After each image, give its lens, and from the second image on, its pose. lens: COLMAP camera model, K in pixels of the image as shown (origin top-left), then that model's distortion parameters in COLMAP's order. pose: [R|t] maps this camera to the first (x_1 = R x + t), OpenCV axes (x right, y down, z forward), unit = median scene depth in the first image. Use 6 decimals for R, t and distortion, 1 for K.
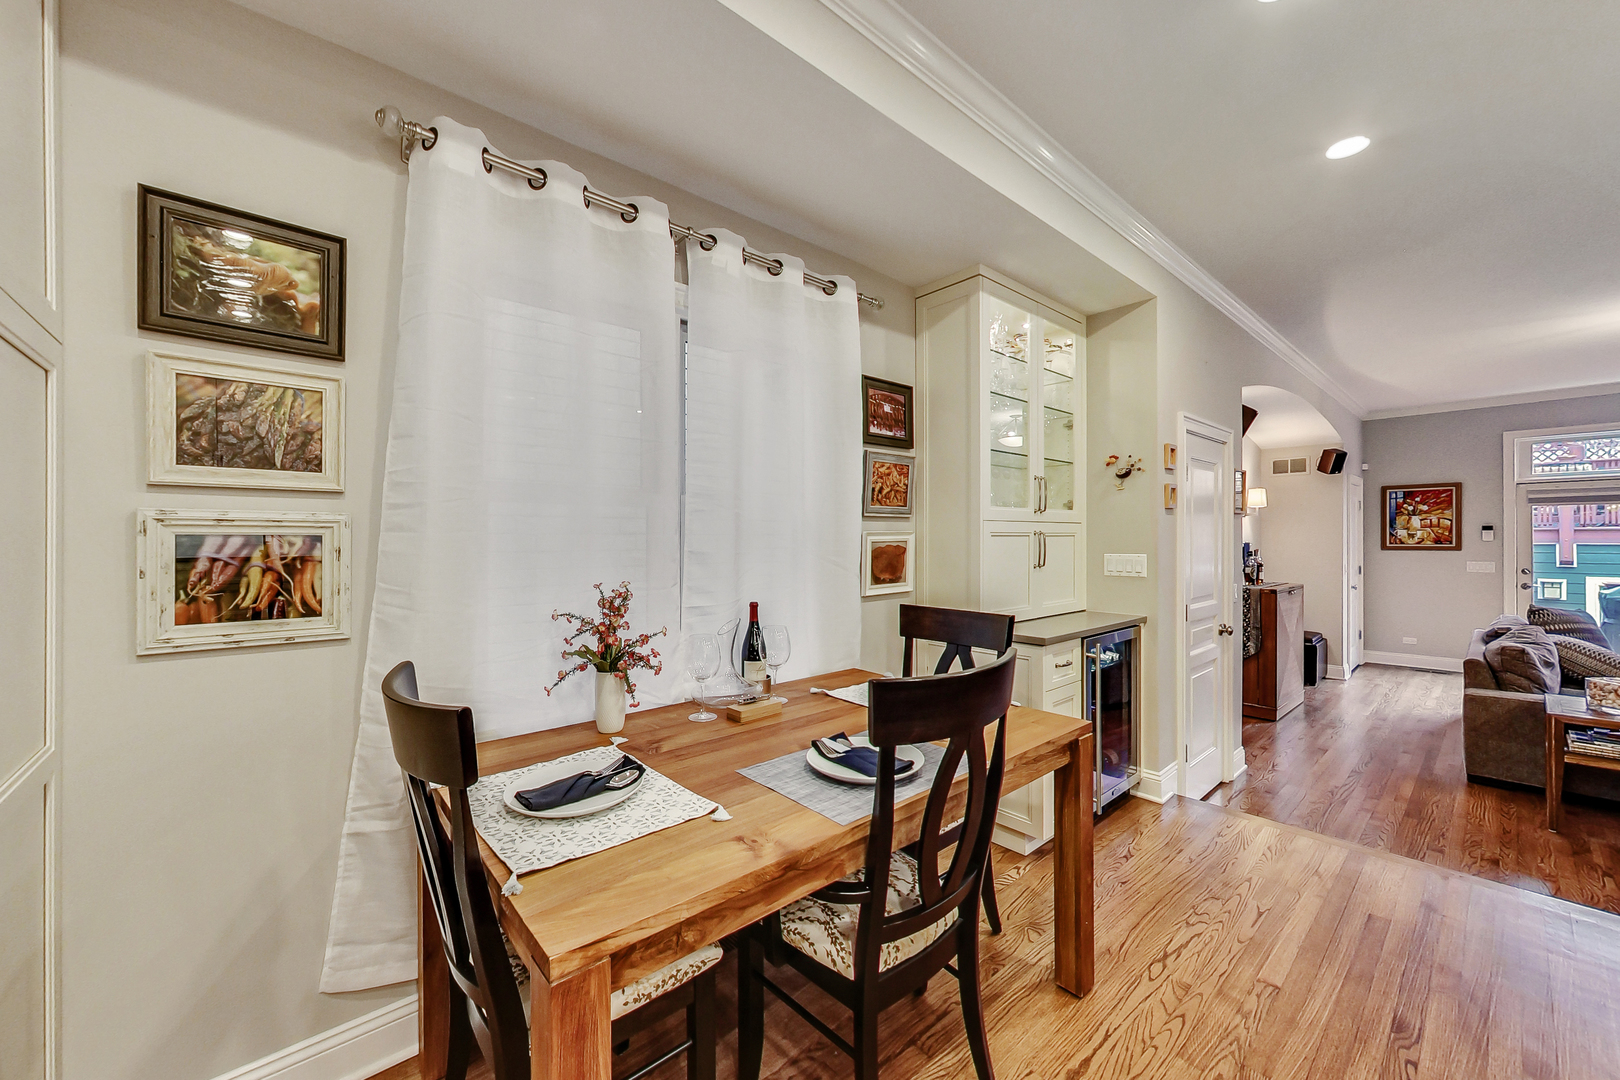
lens RADIAL K [[615.5, 0, 808.0], [0, 615.5, 543.5], [0, 0, 1]] dist [-0.001935, -0.000198]
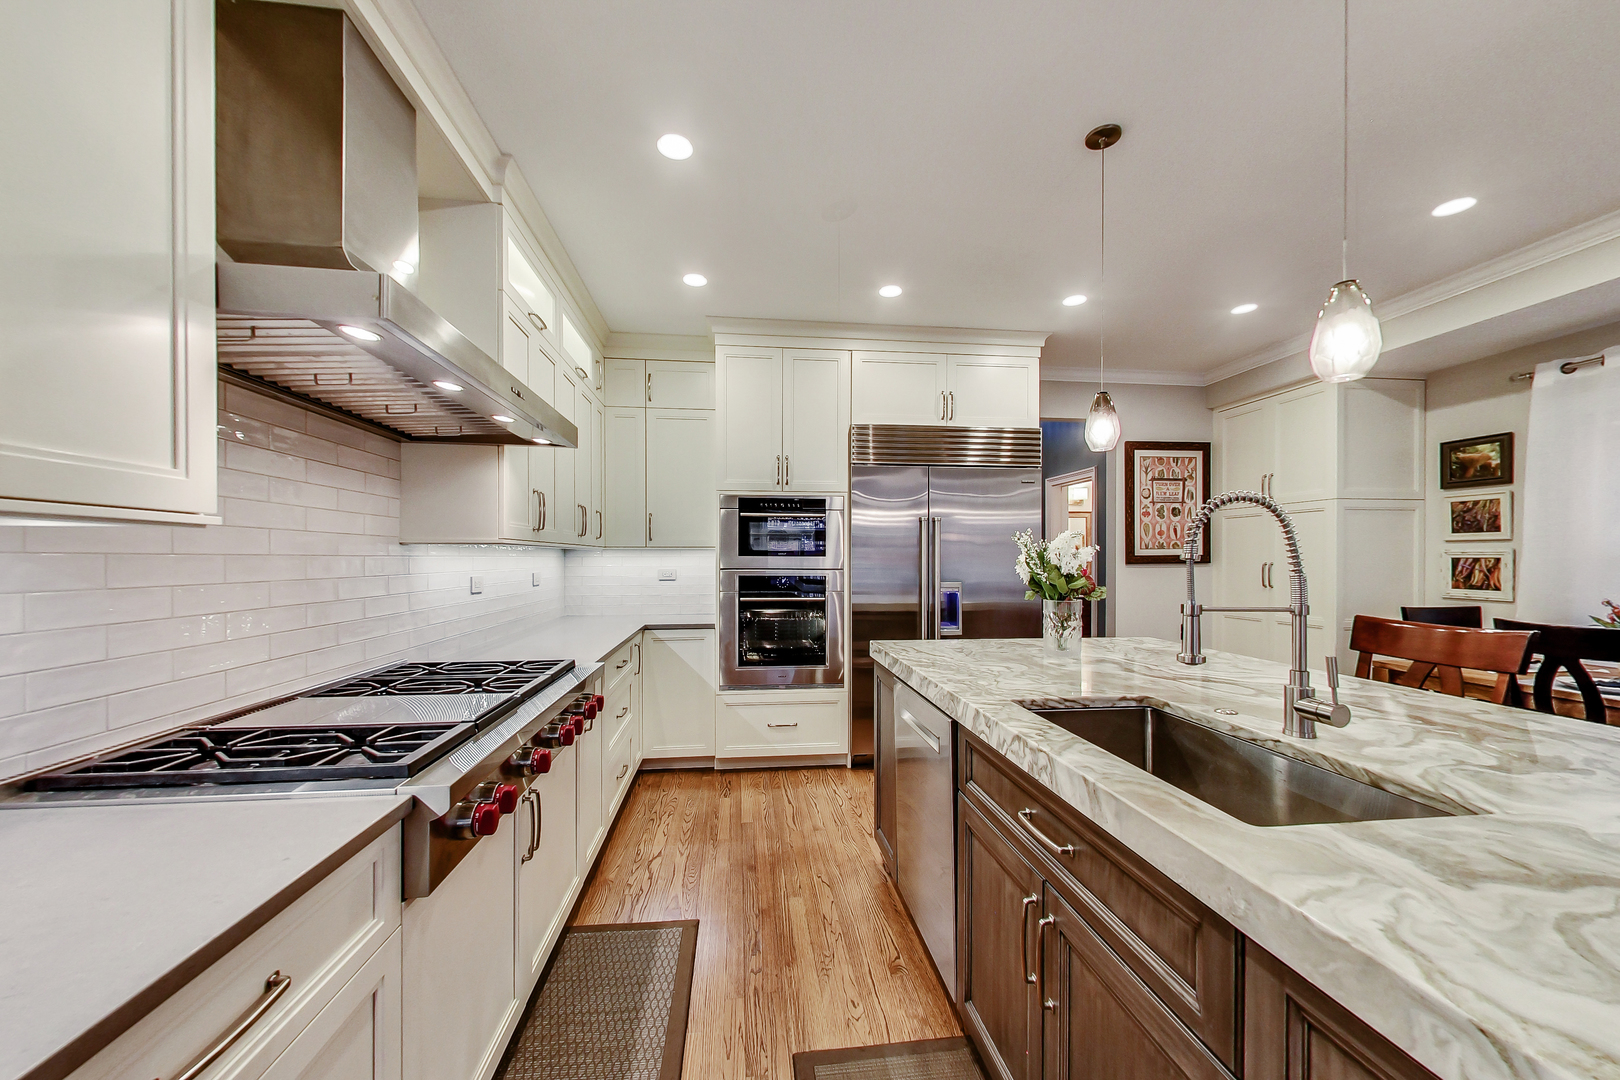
lens RADIAL K [[624.5, 0, 807.2], [0, 624.5, 555.5], [0, 0, 1]] dist [-0.000799, -0.000031]
pose [[-0.572923, -0.000035, -0.819609, 2.907691], [-0.005263, 0.999980, 0.003636, -0.017124], [0.819592, 0.006397, -0.572912, 0.176093]]
